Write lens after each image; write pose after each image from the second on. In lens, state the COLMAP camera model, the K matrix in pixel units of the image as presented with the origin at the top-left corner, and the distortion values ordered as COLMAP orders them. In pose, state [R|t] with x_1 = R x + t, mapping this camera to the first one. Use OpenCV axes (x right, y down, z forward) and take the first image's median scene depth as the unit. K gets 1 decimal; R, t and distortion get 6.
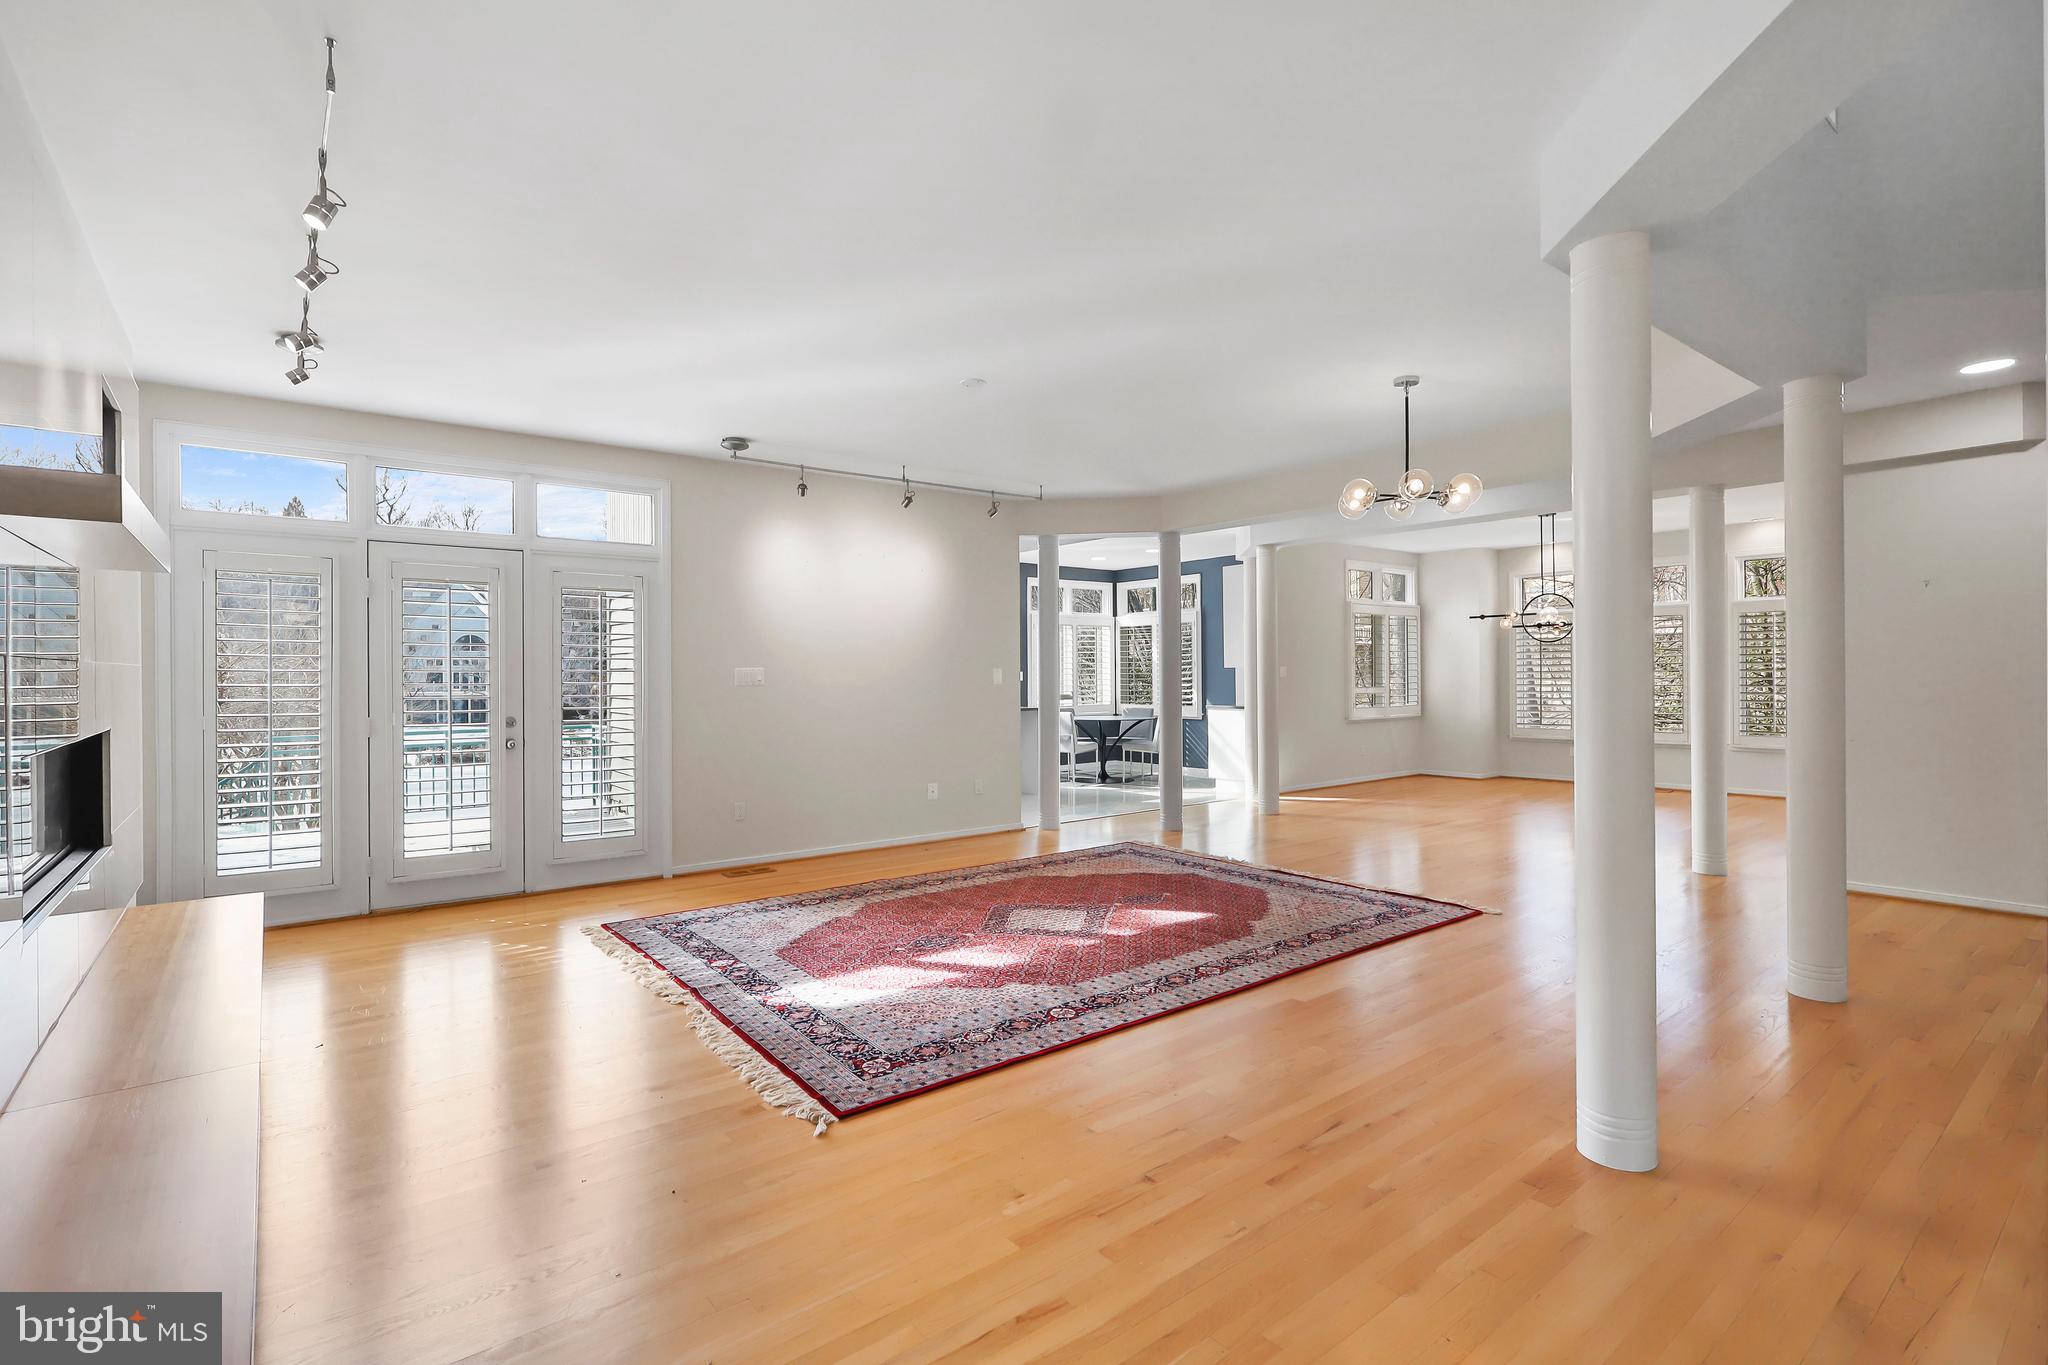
lens RADIAL K [[967.1, 0, 1017.4], [0, 967.1, 675.8], [0, 0, 1]] dist [-0.003750, -0.000357]
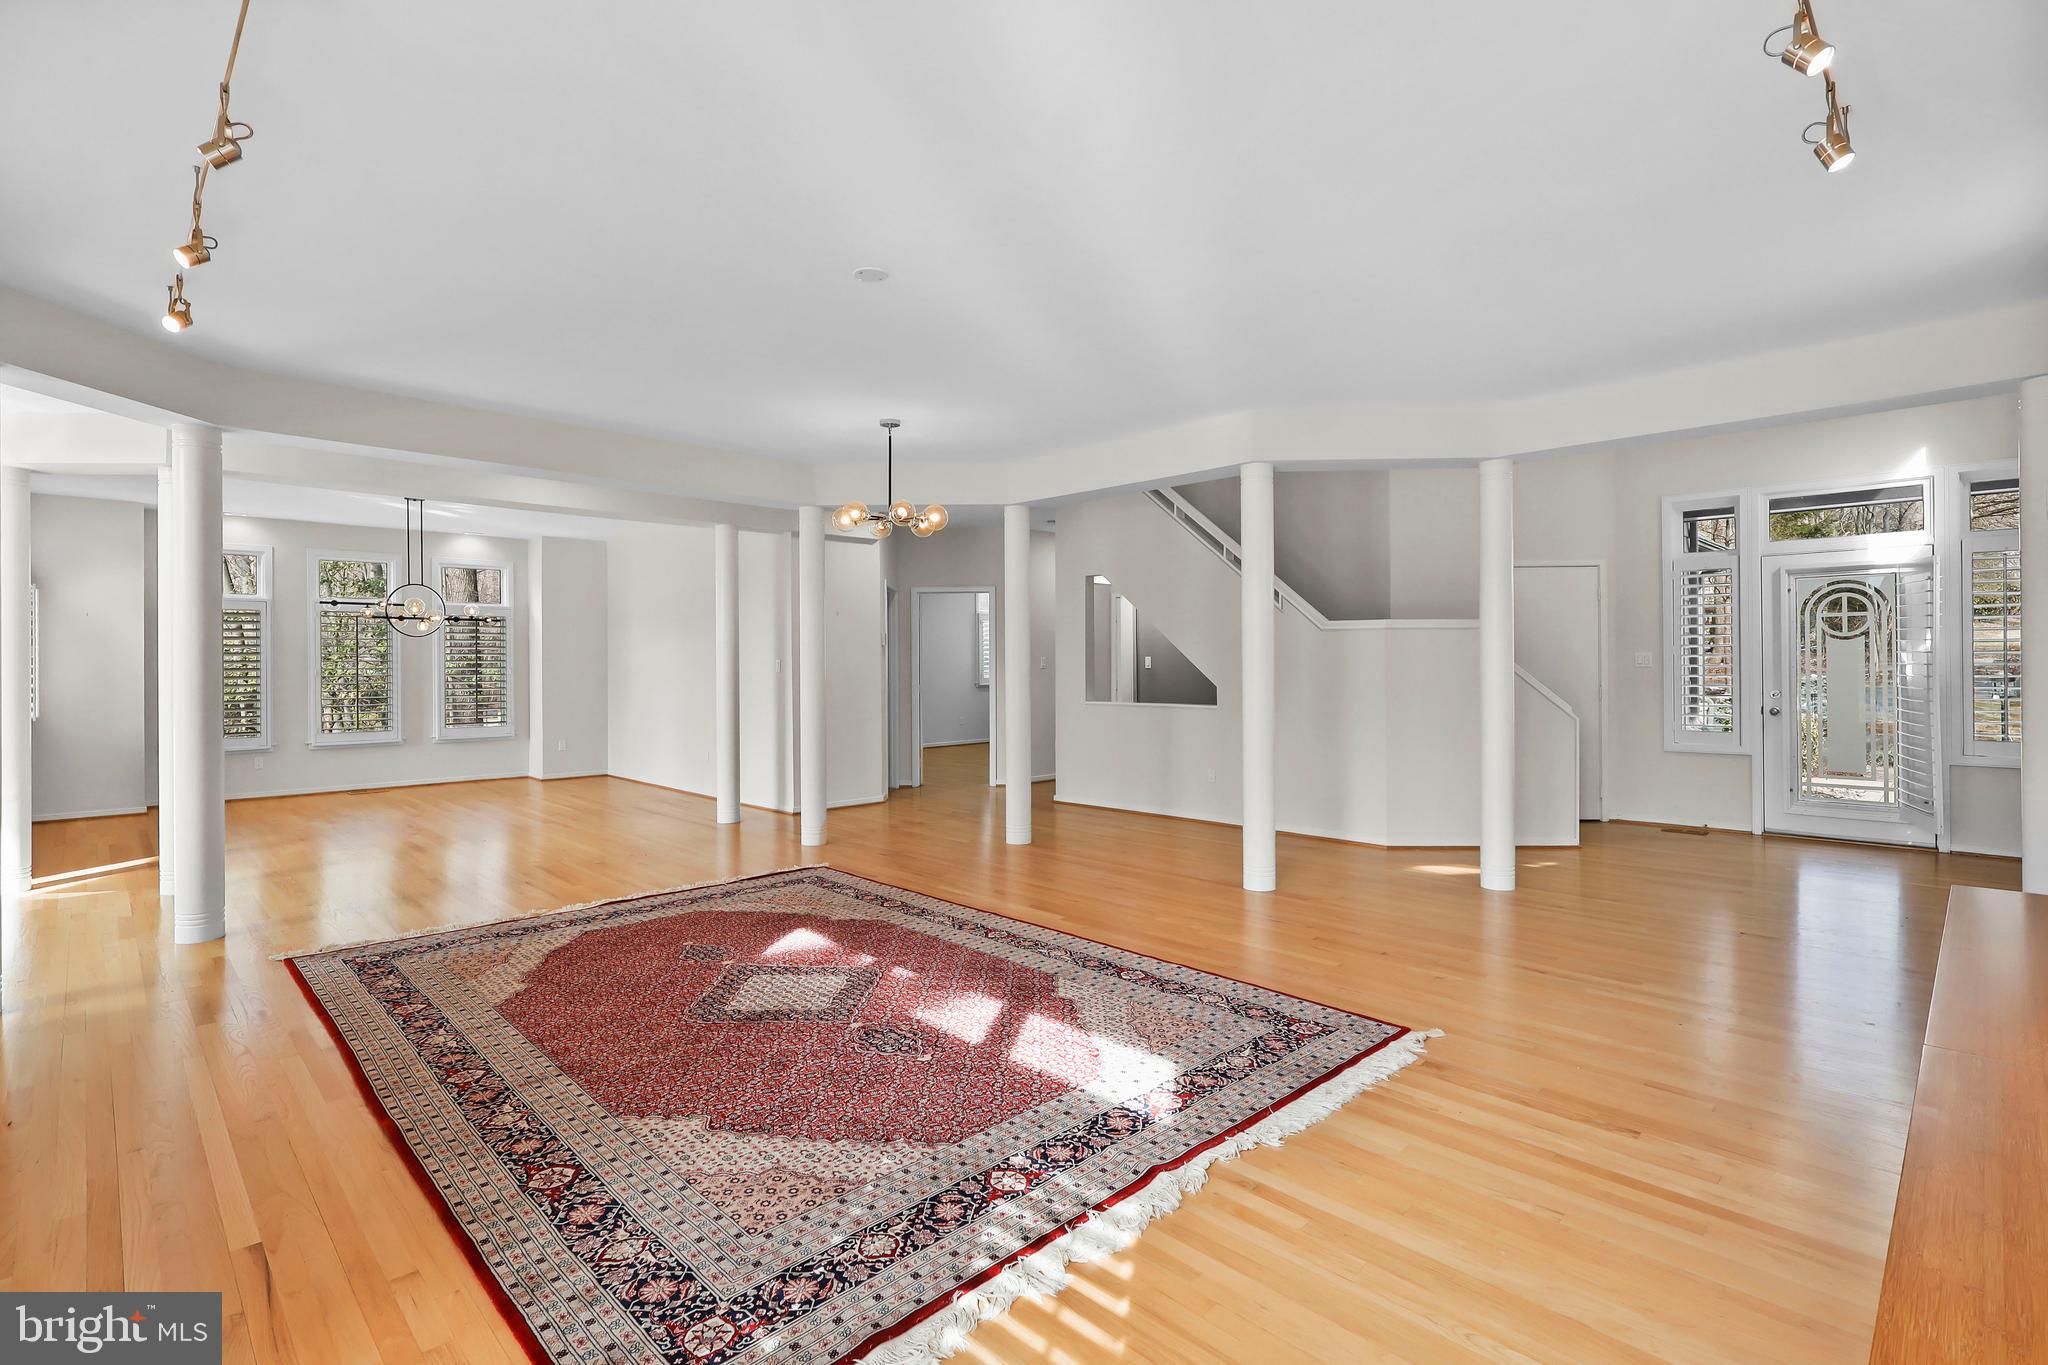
lens RADIAL K [[967.1, 0, 1017.5], [0, 967.1, 666.3], [0, 0, 1]] dist [-0.003750, -0.000357]
pose [[-0.126076, 0.005043, 0.992008, -0.939165], [0.006596, 0.999969, -0.004245, 0.003195], [-0.991999, 0.006009, -0.126105, 1.161642]]
